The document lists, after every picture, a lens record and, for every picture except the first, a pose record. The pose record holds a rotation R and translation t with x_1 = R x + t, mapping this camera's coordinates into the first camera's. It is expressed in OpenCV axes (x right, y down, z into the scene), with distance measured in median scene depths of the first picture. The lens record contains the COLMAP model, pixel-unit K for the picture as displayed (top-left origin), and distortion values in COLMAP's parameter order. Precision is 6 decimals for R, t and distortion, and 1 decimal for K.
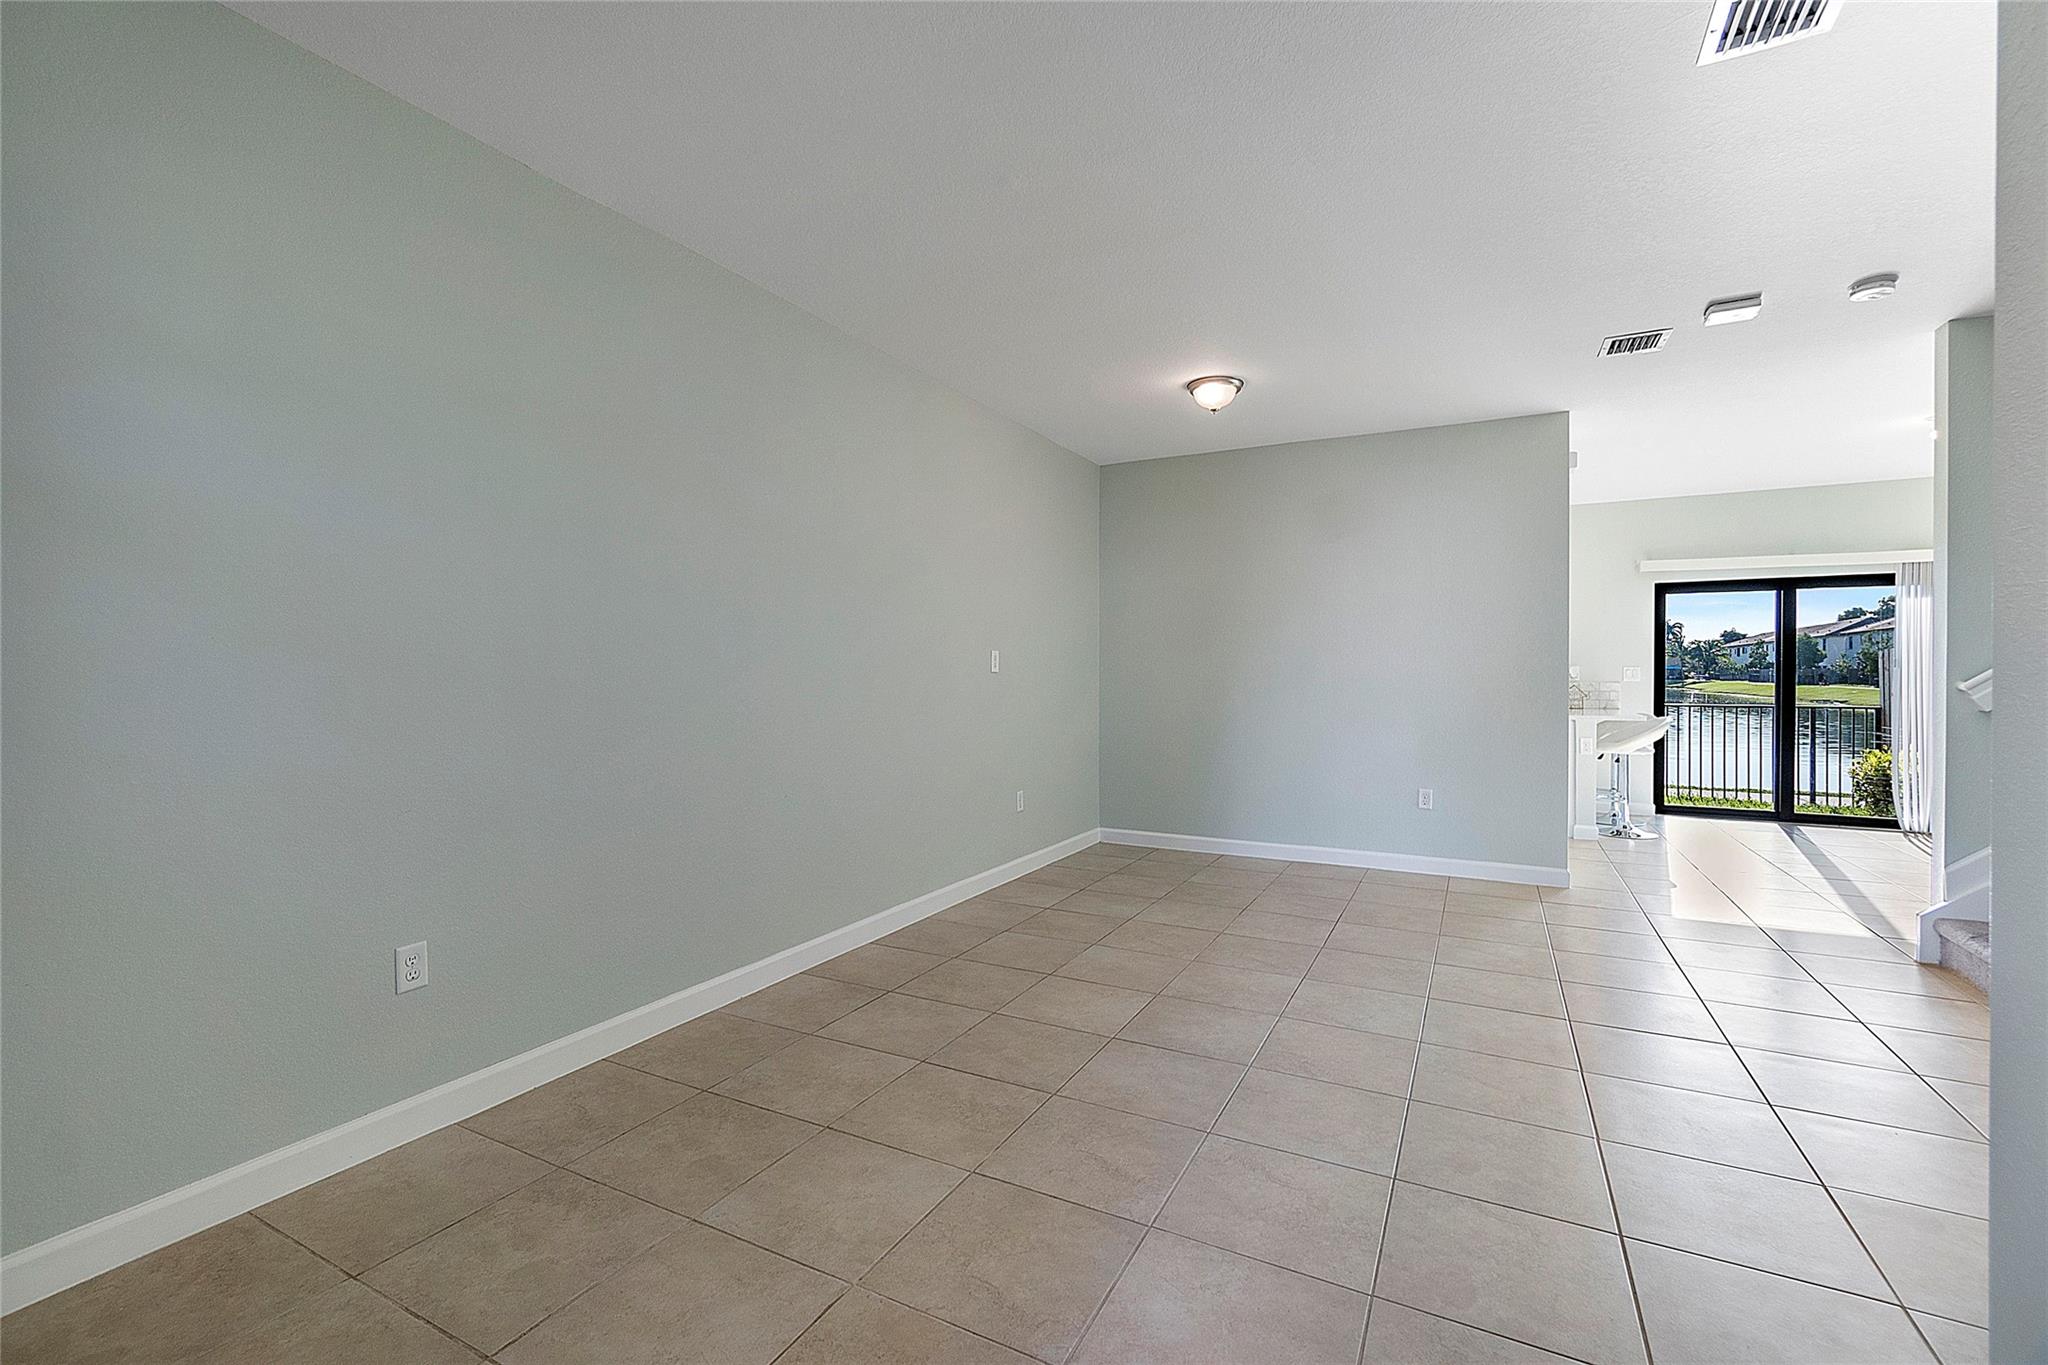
lens RADIAL K [[883.8, 0, 1015.4], [0, 883.8, 677.9], [0, 0, 1]] dist [-0.004623, 0.000097]
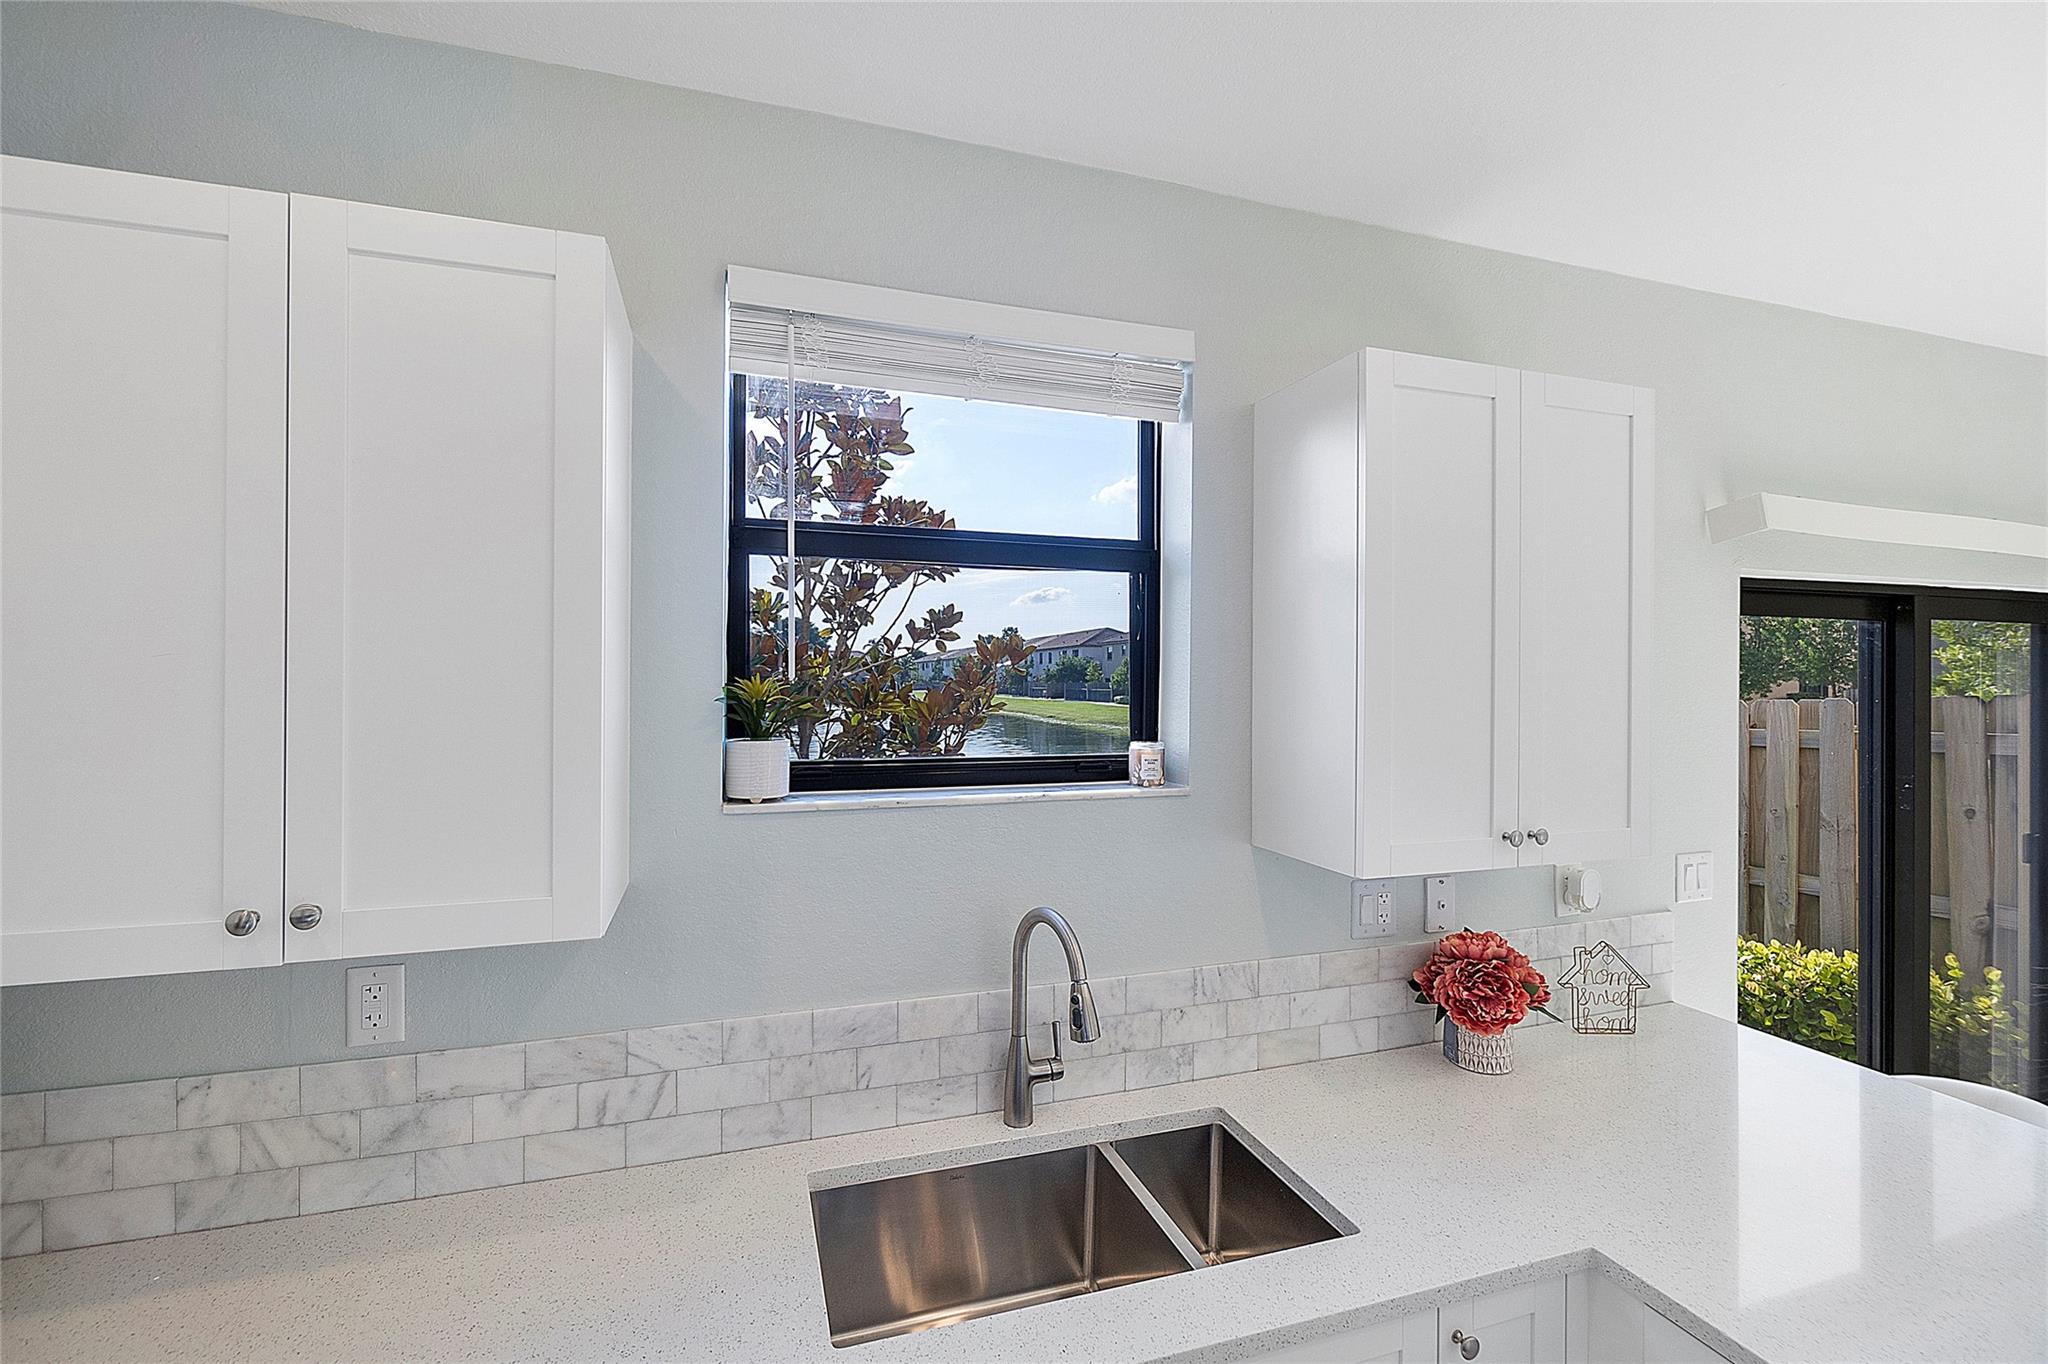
lens RADIAL K [[883.8, 0, 1016.9], [0, 883.8, 681.0], [0, 0, 1]] dist [-0.004623, 0.000097]
pose [[0.692891, 0.001346, 0.721041, 0.495438], [0.003270, 0.999982, -0.005010, -0.105105], [-0.721035, 0.005829, 0.692875, 1.443754]]
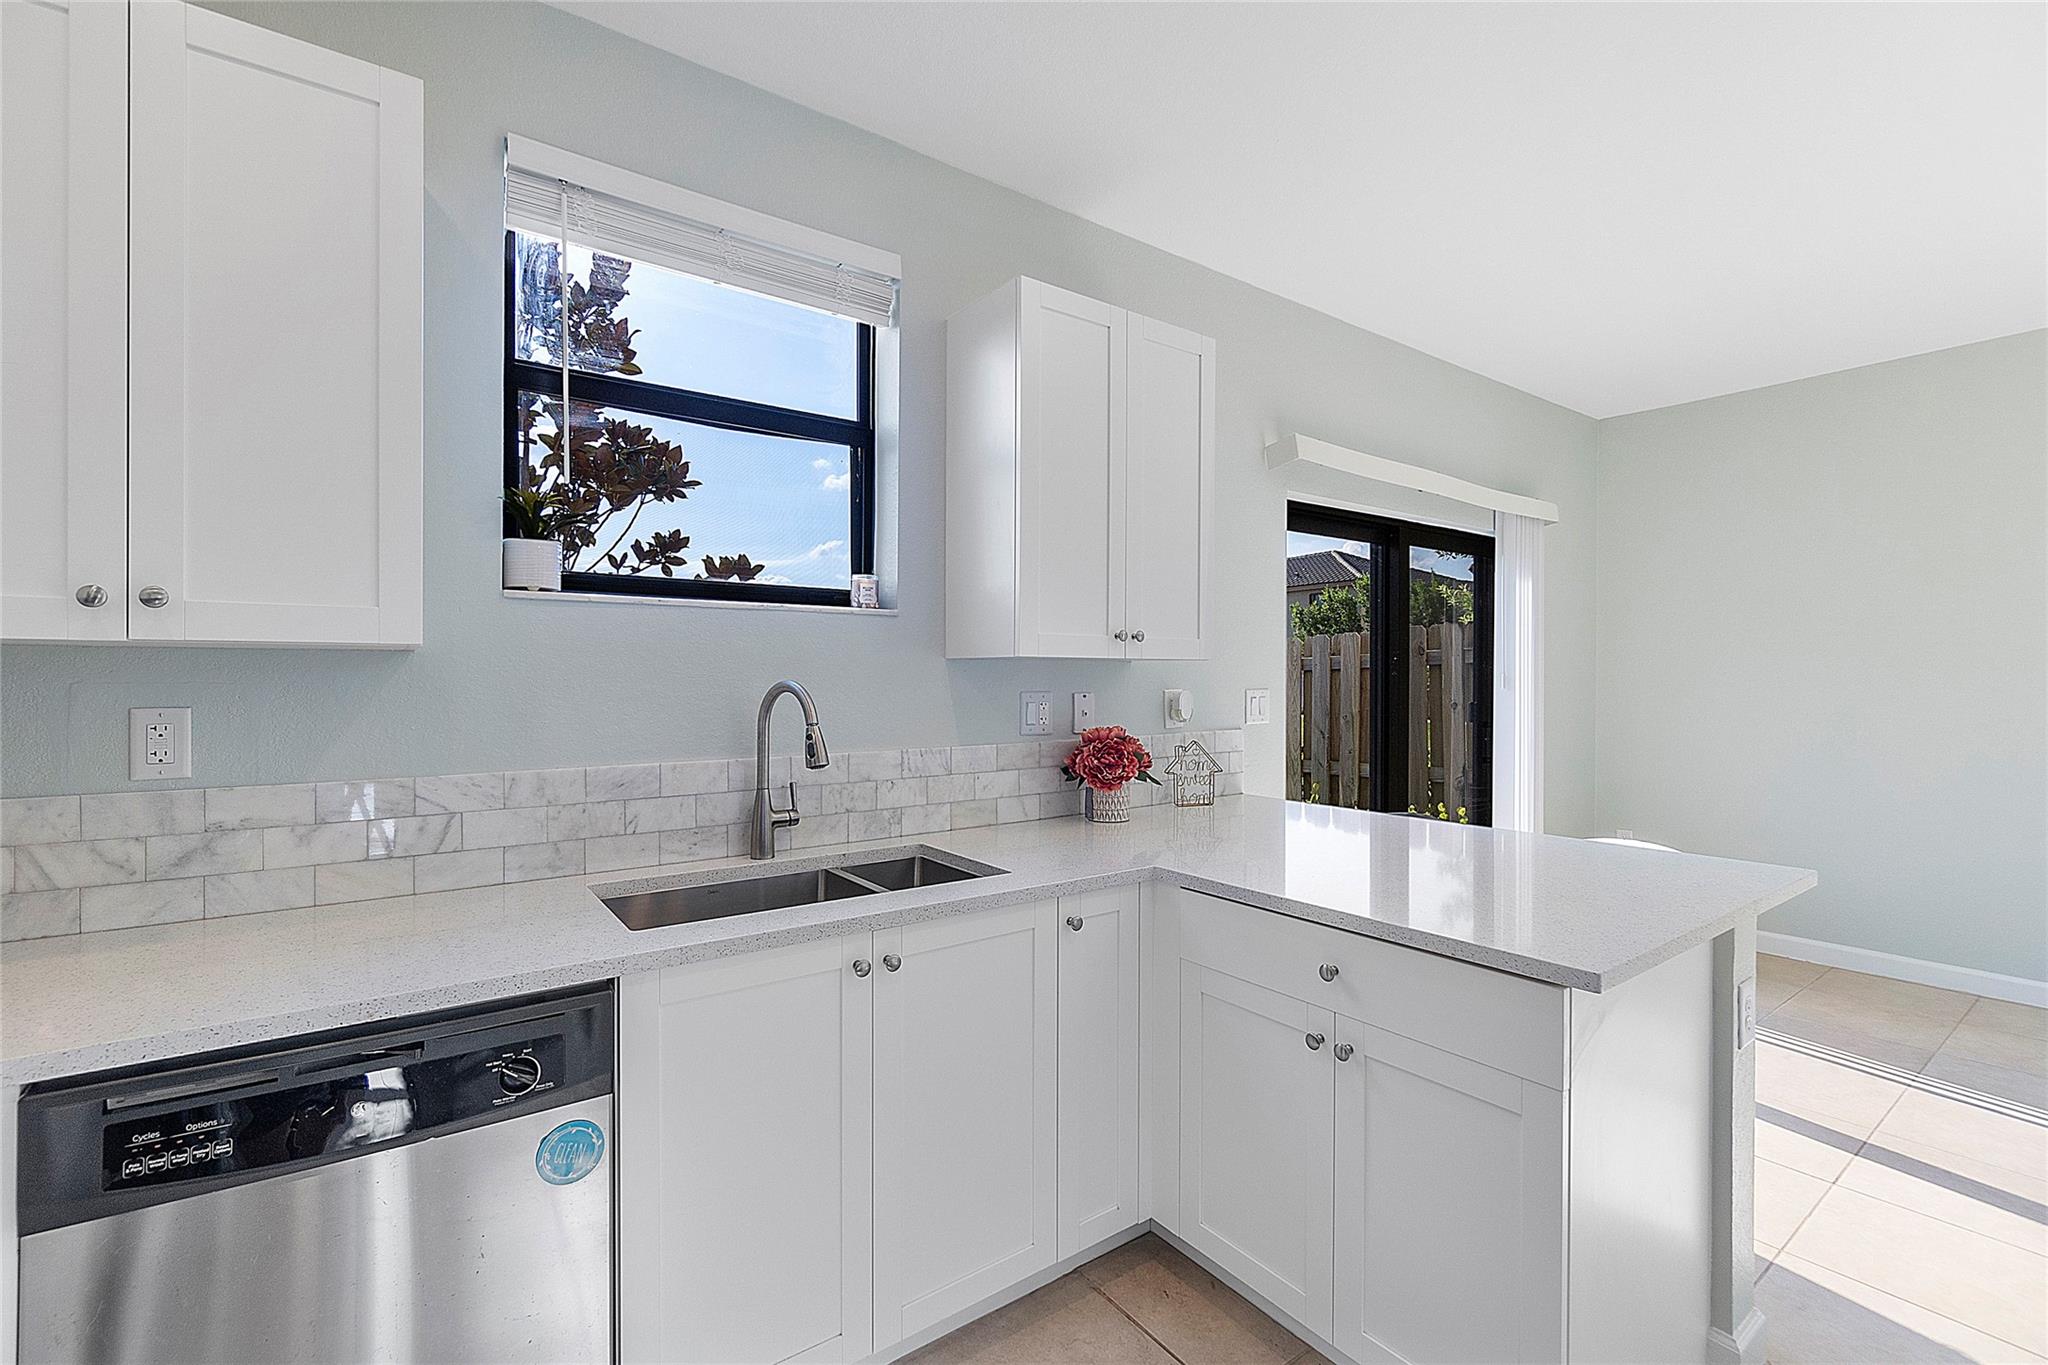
lens RADIAL K [[883.8, 0, 1011.6], [0, 883.8, 677.3], [0, 0, 1]] dist [-0.004623, 0.000097]
pose [[0.442330, -0.002374, 0.896849, 0.415524], [0.006698, 0.999977, -0.000656, -0.028338], [-0.896827, 0.006297, 0.442336, 1.385249]]
